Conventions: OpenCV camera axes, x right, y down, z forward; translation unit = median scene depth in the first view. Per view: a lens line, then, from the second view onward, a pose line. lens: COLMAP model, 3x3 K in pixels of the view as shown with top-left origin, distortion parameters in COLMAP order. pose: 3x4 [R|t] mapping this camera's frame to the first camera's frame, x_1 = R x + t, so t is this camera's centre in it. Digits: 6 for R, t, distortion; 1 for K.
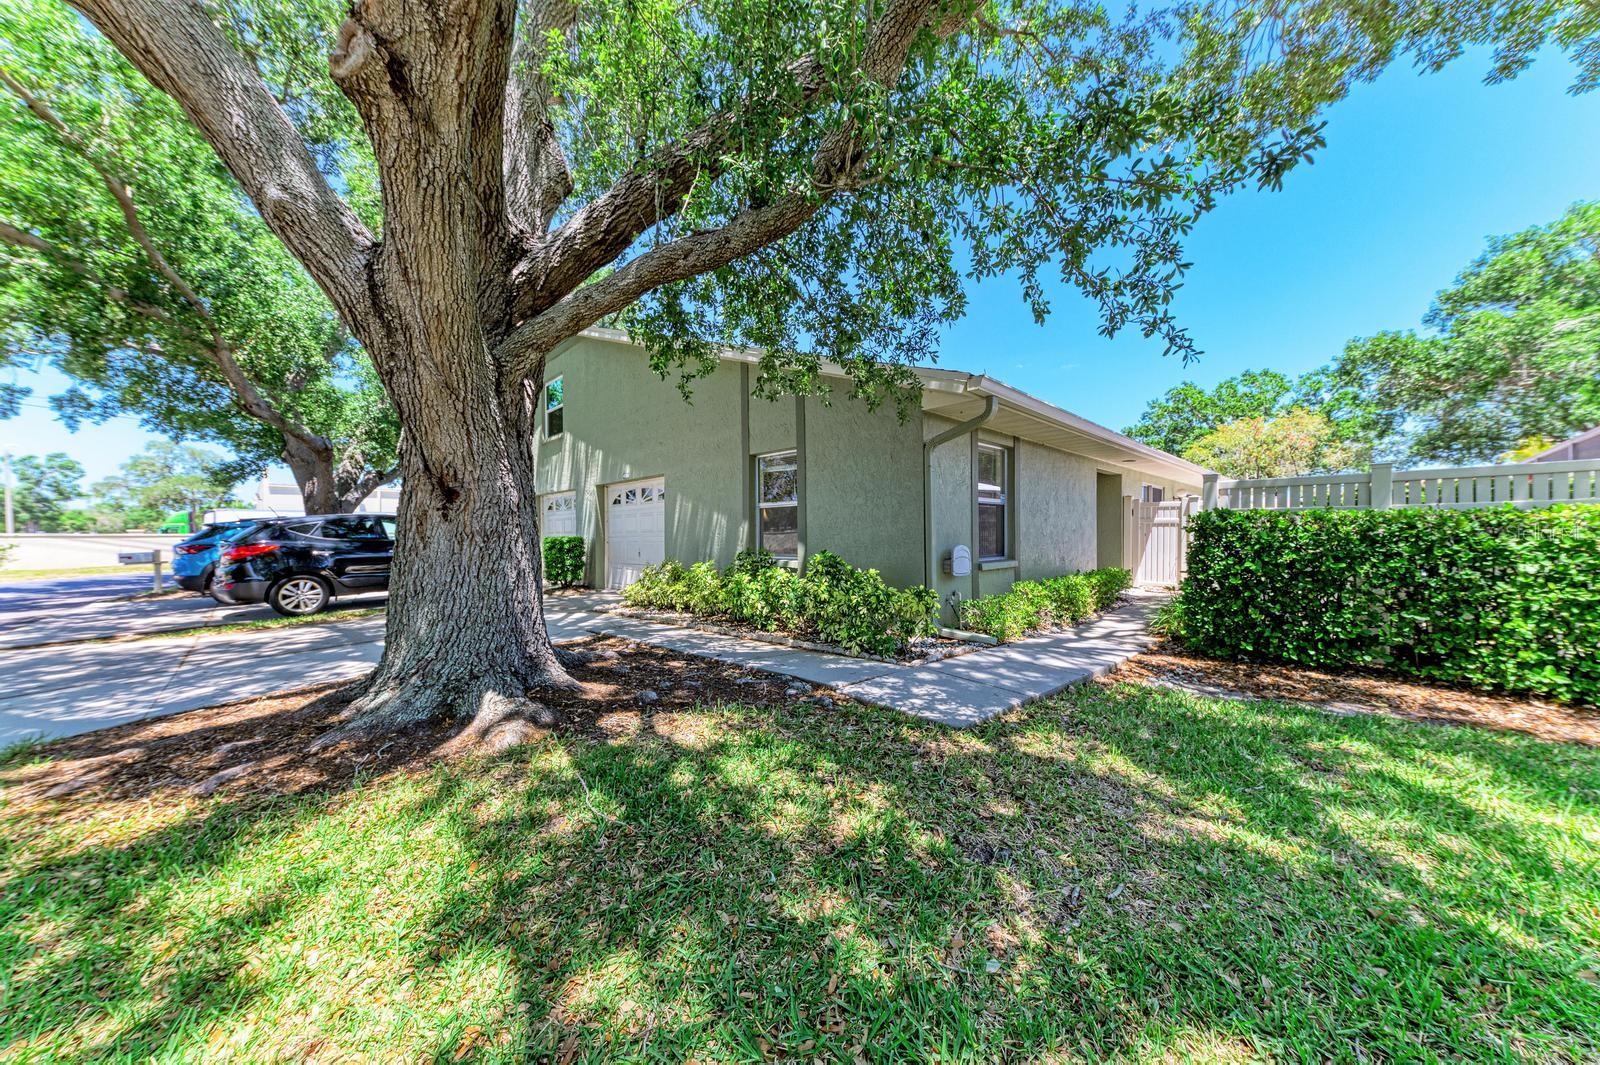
lens RADIAL K [[532.6, 0, 801.7], [0, 532.6, 533.9], [0, 0, 1]] dist [0.026814, -0.006027]
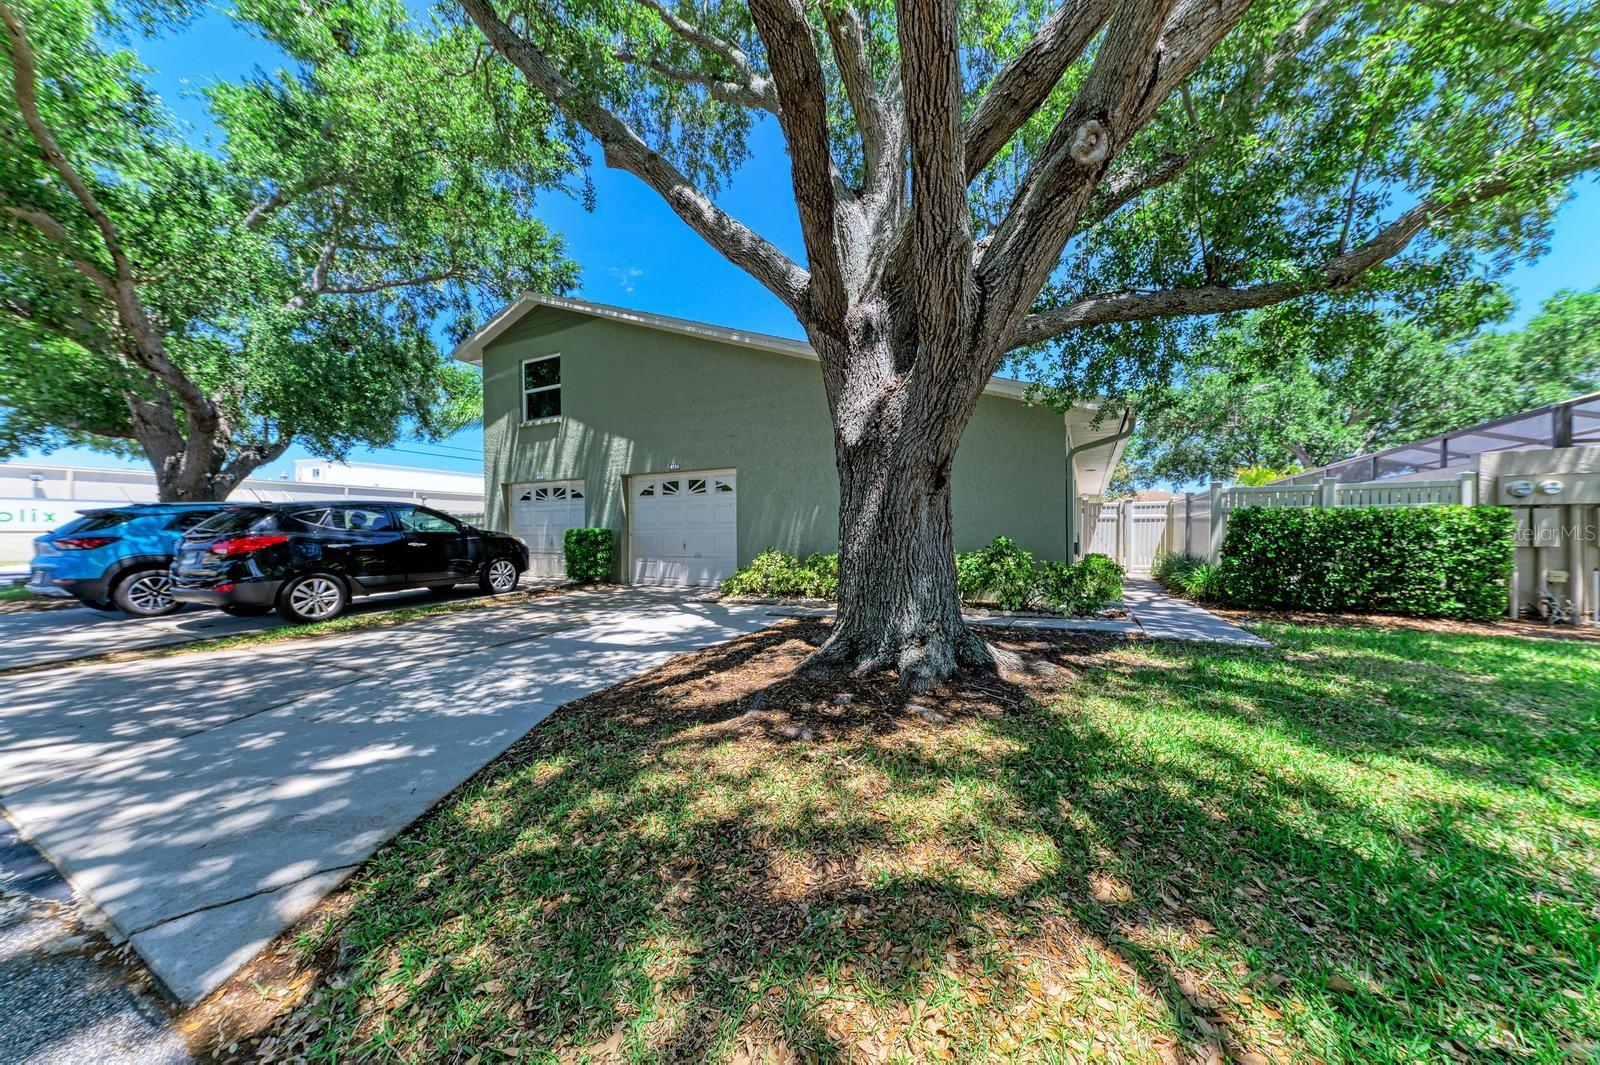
lens RADIAL K [[532.6, 0, 801.7], [0, 532.6, 533.9], [0, 0, 1]] dist [0.026814, -0.006027]
pose [[0.951924, 0.000218, 0.306336, -0.479396], [-0.001237, 0.999994, 0.003131, 0.014076], [-0.306333, -0.003359, 0.951918, -0.009280]]
